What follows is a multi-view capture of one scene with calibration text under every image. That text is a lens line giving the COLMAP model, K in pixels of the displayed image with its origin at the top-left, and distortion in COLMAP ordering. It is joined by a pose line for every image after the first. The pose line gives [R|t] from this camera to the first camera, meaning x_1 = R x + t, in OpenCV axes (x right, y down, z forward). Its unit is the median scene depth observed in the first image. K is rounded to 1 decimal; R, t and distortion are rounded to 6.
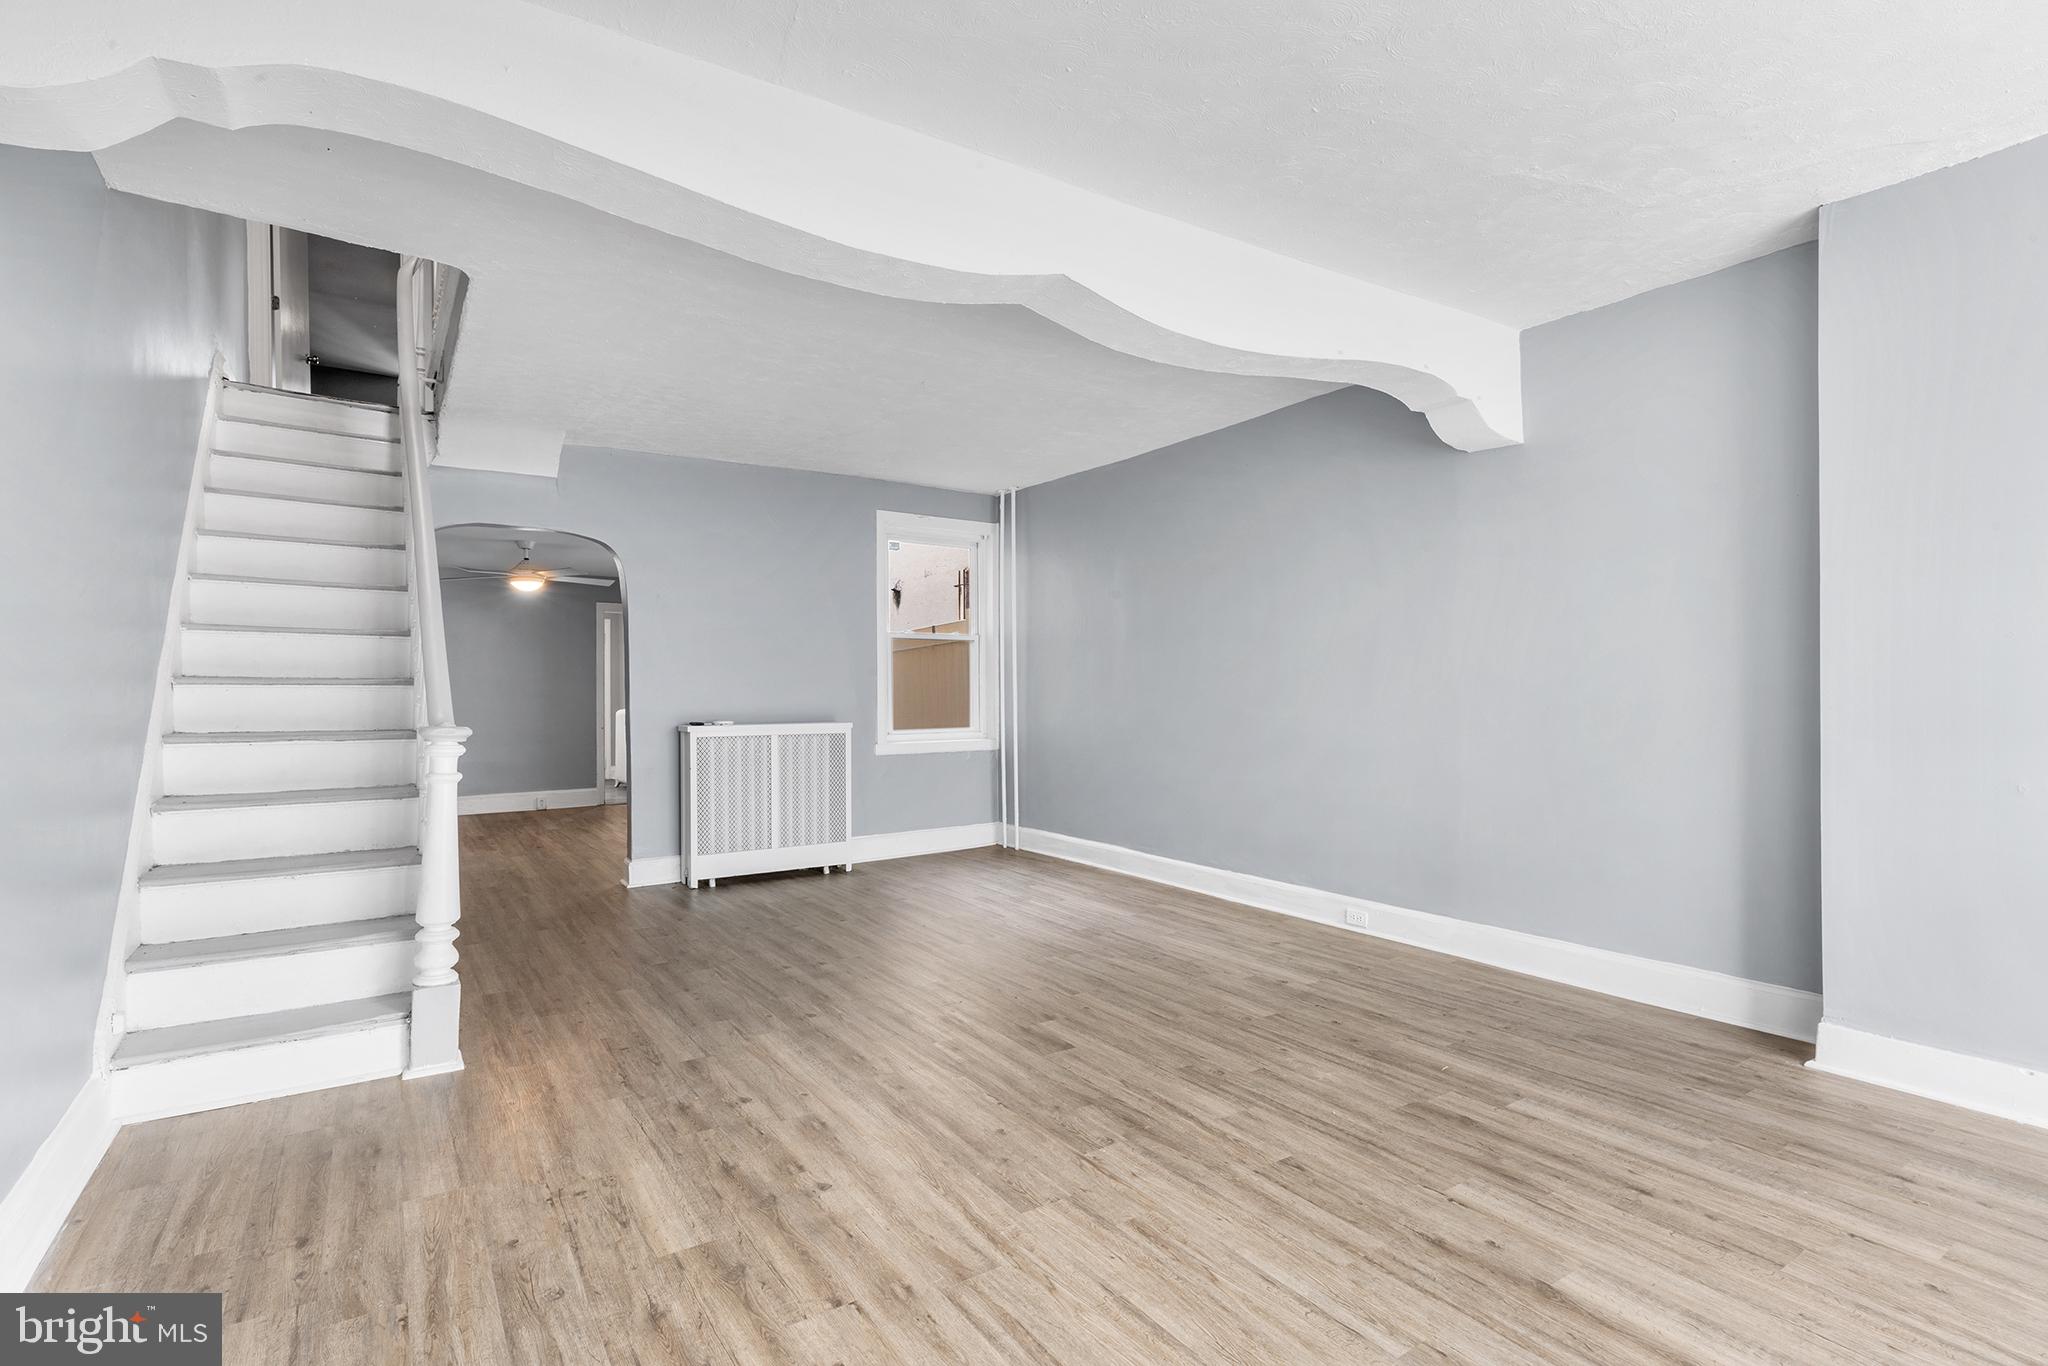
lens RADIAL K [[984.5, 0, 1019.7], [0, 984.5, 699.1], [0, 0, 1]] dist [0.002184, -0.000666]
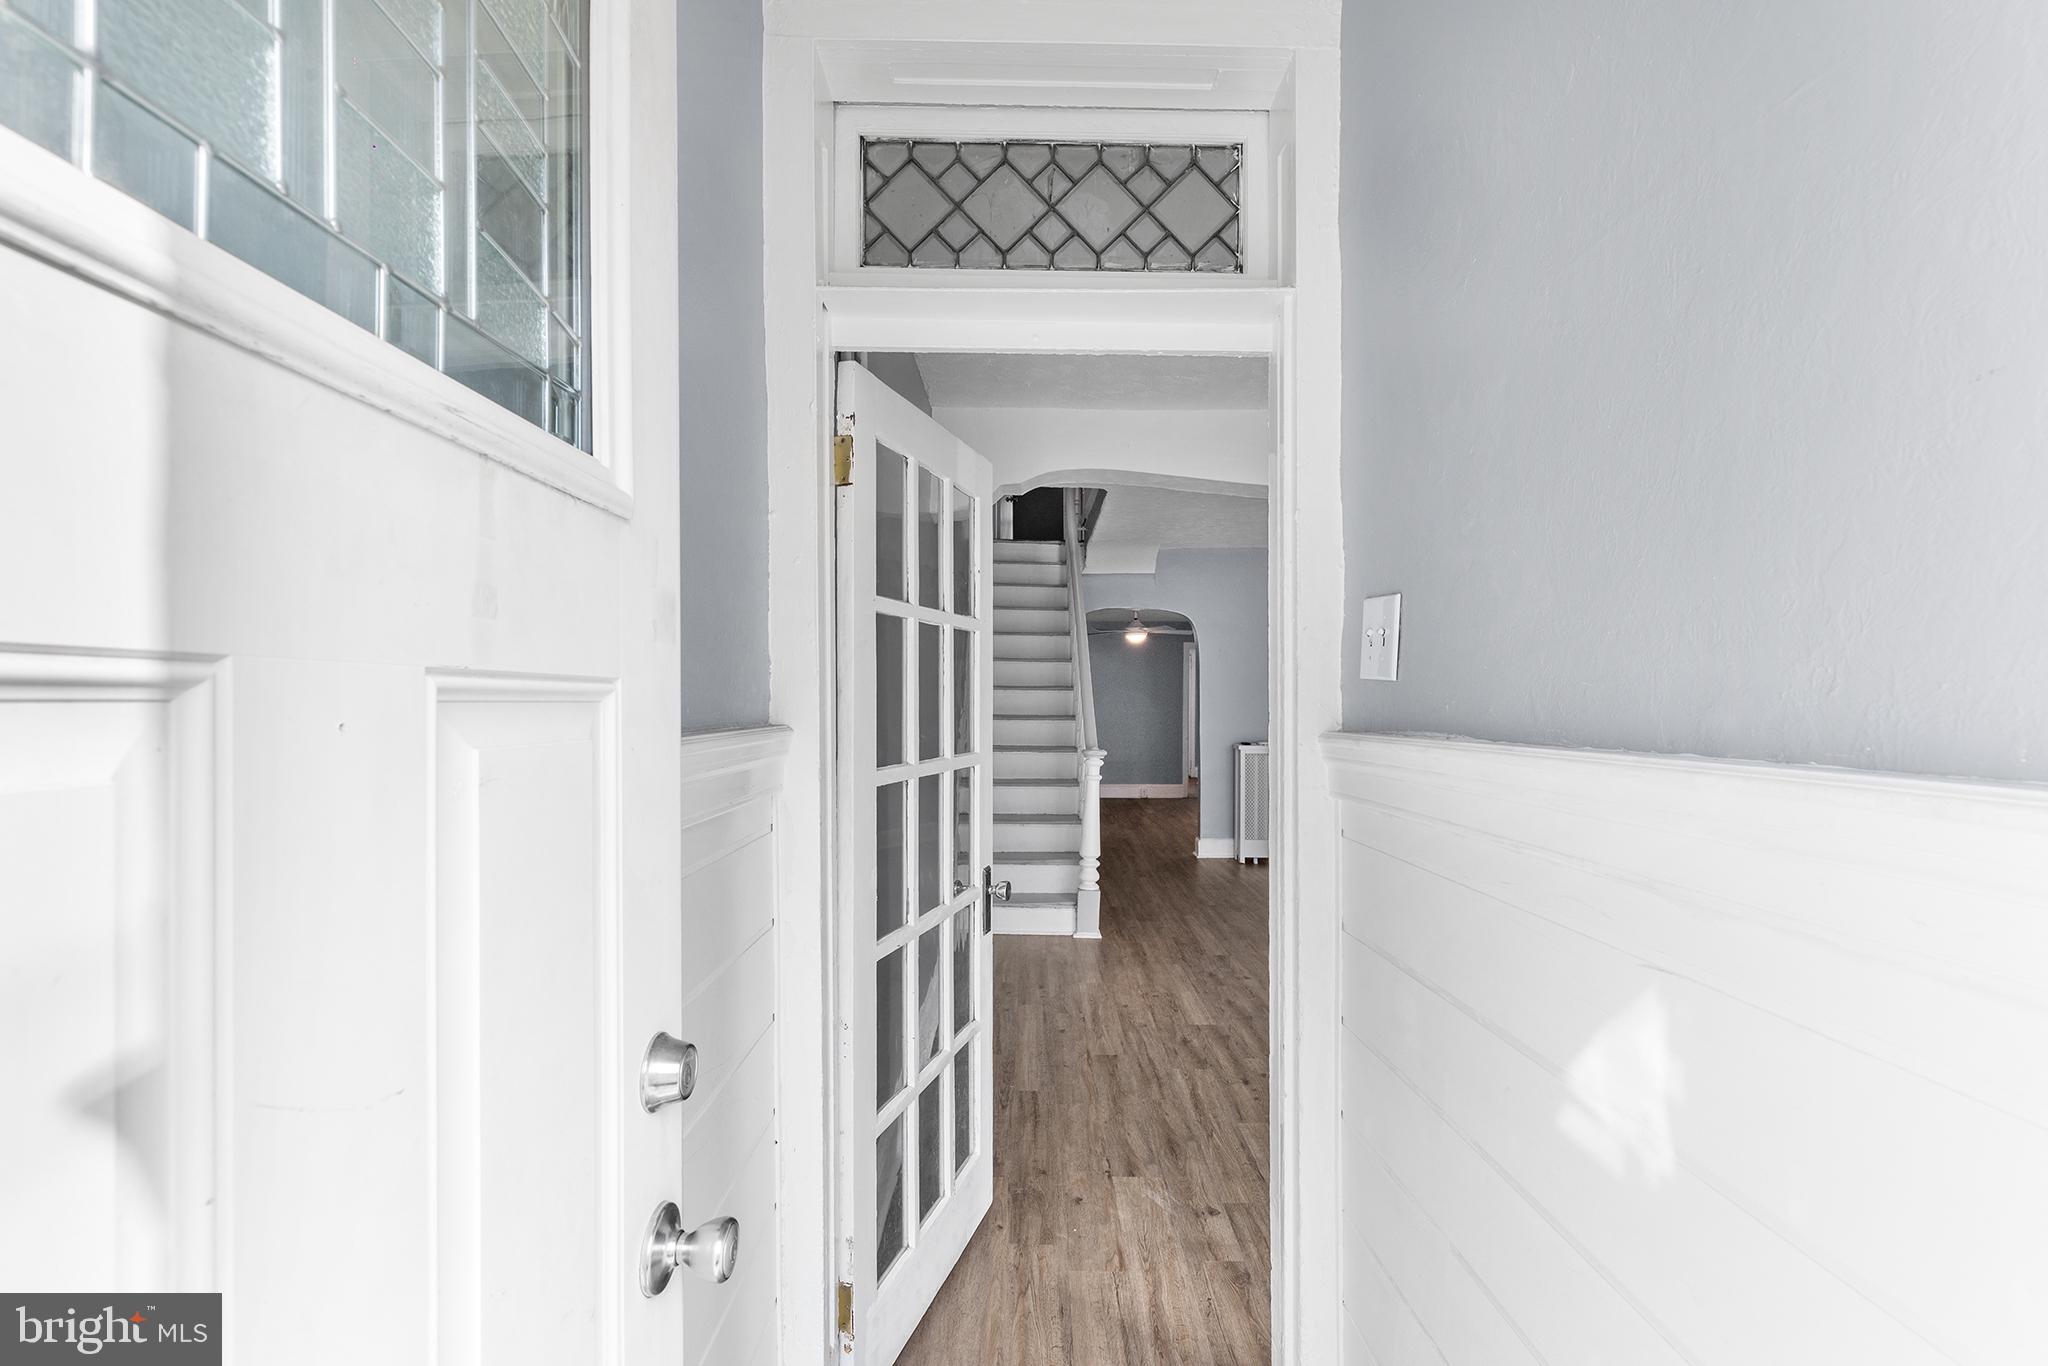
lens RADIAL K [[938.5, 0, 1020.0], [0, 938.5, 659.0], [0, 0, 1]] dist [0.005779, -0.000359]
pose [[0.832706, -0.011806, -0.553590, 0.269521], [-0.014598, 0.998957, -0.043262, -0.062211], [0.553523, 0.044106, 0.831665, -0.533816]]
